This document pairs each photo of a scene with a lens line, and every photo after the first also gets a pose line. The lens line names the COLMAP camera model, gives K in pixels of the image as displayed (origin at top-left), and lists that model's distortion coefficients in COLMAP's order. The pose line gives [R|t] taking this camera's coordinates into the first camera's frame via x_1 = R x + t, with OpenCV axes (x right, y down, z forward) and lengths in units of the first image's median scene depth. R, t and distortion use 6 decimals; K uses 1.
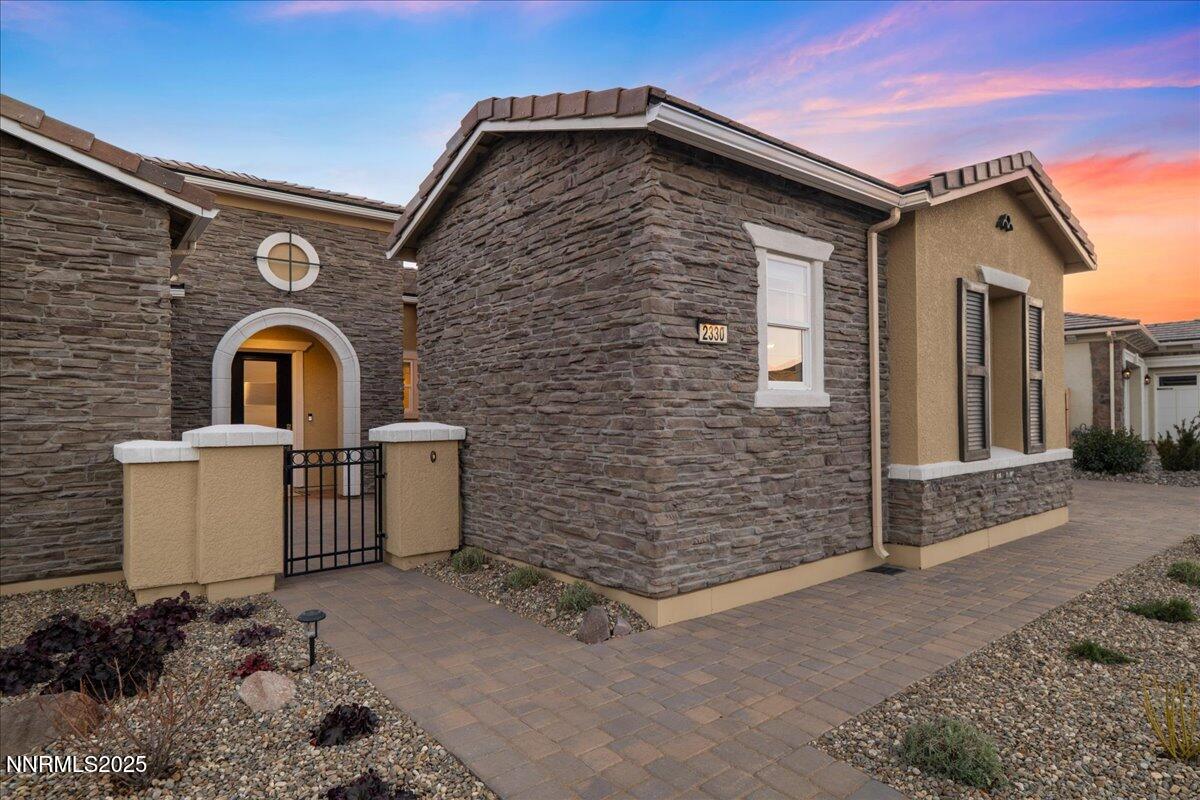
lens RADIAL K [[538.6, 0, 600.0], [0, 538.6, 400.0], [0, 0, 1]] dist [-0.001371, -0.000189]
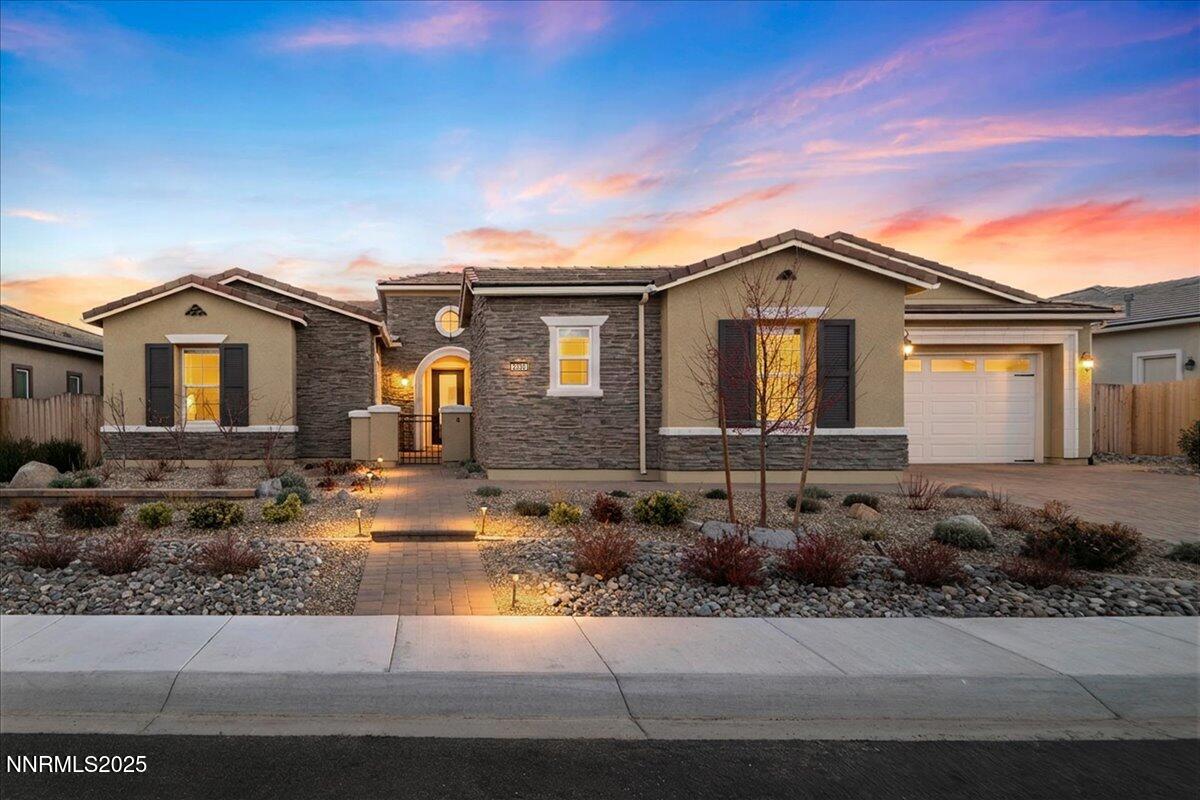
lens RADIAL K [[538.6, 0, 600.0], [0, 538.6, 400.0], [0, 0, 1]] dist [-0.001371, -0.000189]
pose [[0.903395, -0.006810, -0.428756, 1.297255], [0.008758, 0.999958, 0.002570, 0.022417], [0.428721, -0.006076, 0.903417, -0.860188]]
